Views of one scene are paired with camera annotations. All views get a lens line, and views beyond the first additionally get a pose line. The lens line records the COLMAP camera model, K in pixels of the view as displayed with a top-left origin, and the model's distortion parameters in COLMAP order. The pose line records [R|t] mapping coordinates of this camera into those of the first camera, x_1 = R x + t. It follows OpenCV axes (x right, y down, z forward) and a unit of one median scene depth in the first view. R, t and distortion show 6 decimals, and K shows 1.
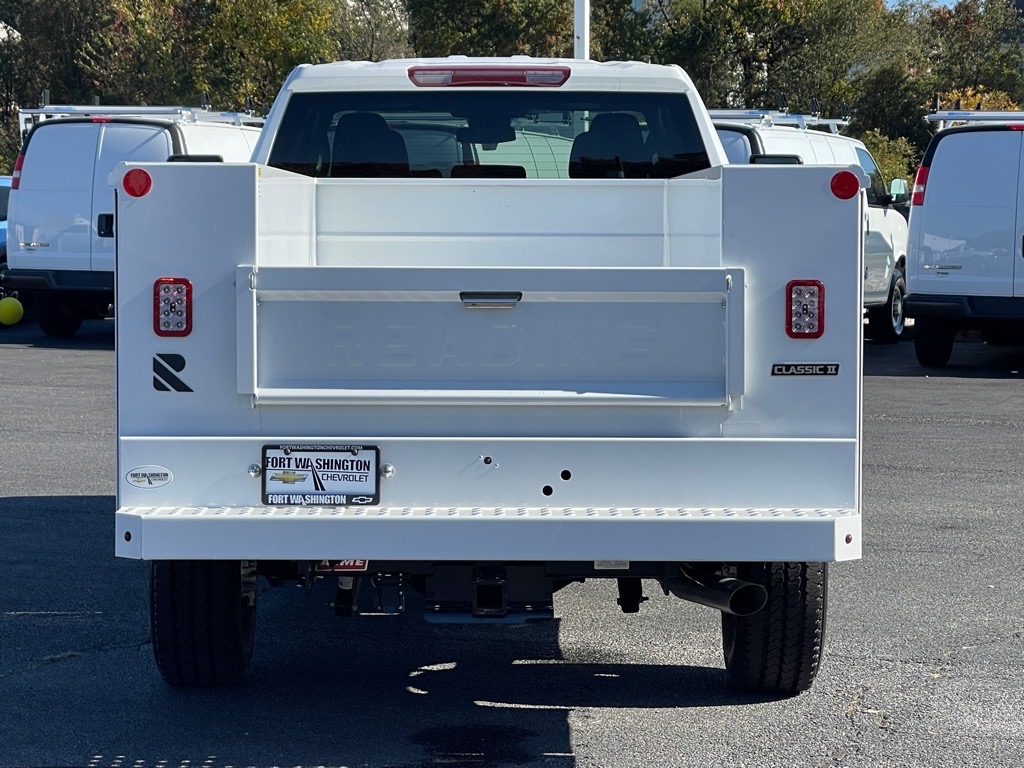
lens RADIAL K [[2855.7, 0, 512.0], [0, 2855.7, 384.0], [0, 0, 1]] dist [0.016152, -0.561991]
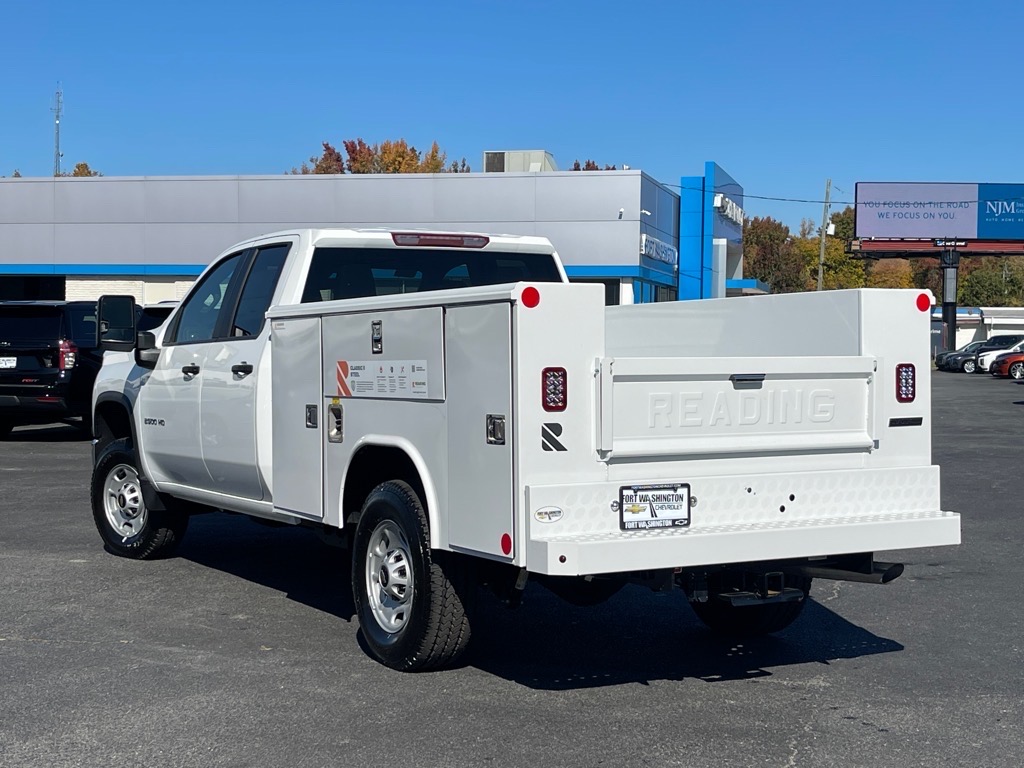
lens RADIAL K [[1523.5, 0, 512.0], [0, 1523.5, 384.0], [0, 0, 1]] dist [0.075811, 0.007876]
pose [[0.883741, -0.015590, 0.467717, -0.480673], [0.032774, 0.999053, -0.028625, -0.009221], [-0.466827, 0.040626, 0.883415, 0.365024]]
